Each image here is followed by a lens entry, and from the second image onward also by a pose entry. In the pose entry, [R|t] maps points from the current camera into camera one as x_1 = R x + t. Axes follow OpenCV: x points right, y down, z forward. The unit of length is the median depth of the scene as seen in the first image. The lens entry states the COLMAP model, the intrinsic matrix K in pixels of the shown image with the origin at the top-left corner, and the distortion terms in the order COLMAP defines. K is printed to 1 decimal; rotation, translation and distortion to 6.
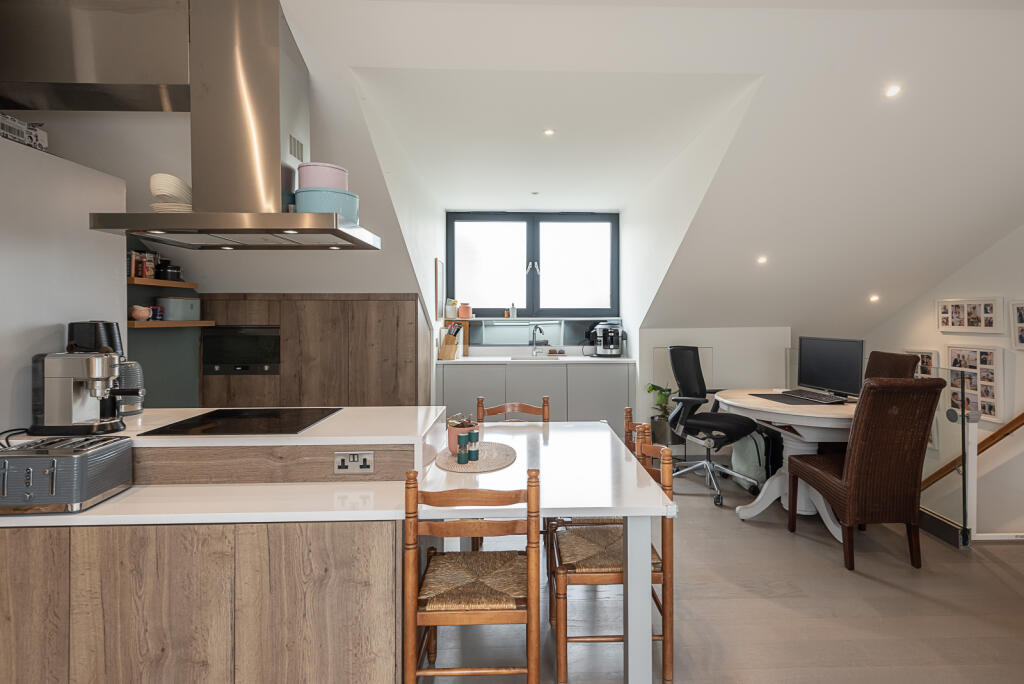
lens RADIAL K [[499.6, 0, 536.9], [0, 499.6, 311.3], [0, 0, 1]] dist [-0.000091, -0.000131]
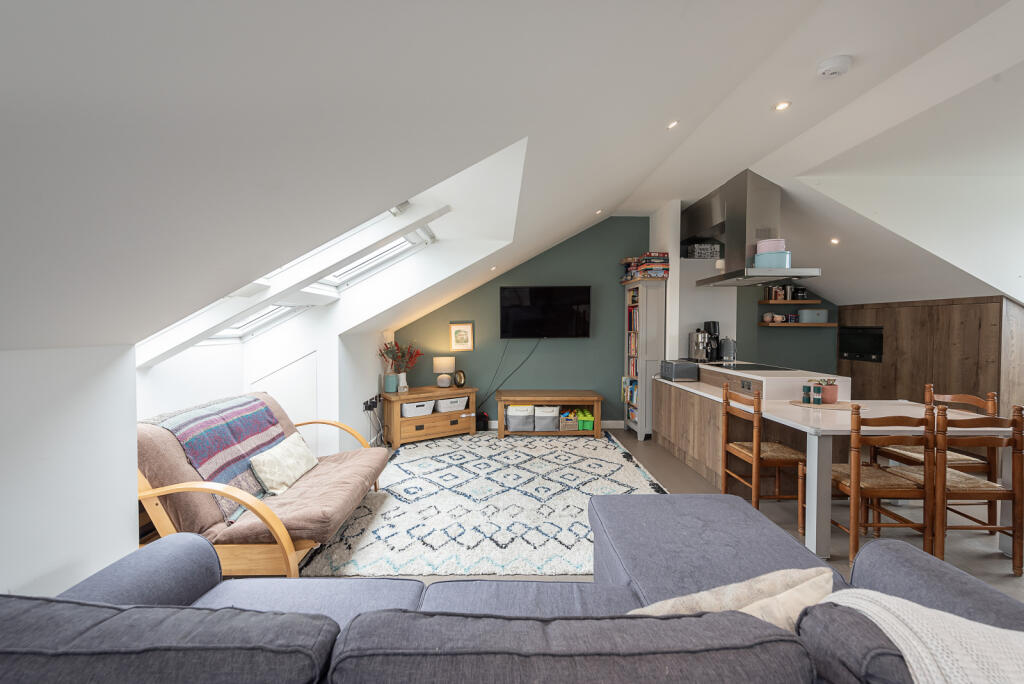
lens RADIAL K [[421.4, 0, 511.1], [0, 421.4, 338.4], [0, 0, 1]] dist [0.002009, 0.000122]
pose [[-0.032343, 0.030045, -0.999025, 0.662331], [0.009431, 0.999513, 0.029755, 0.016540], [0.999432, -0.008460, -0.032611, 0.027785]]
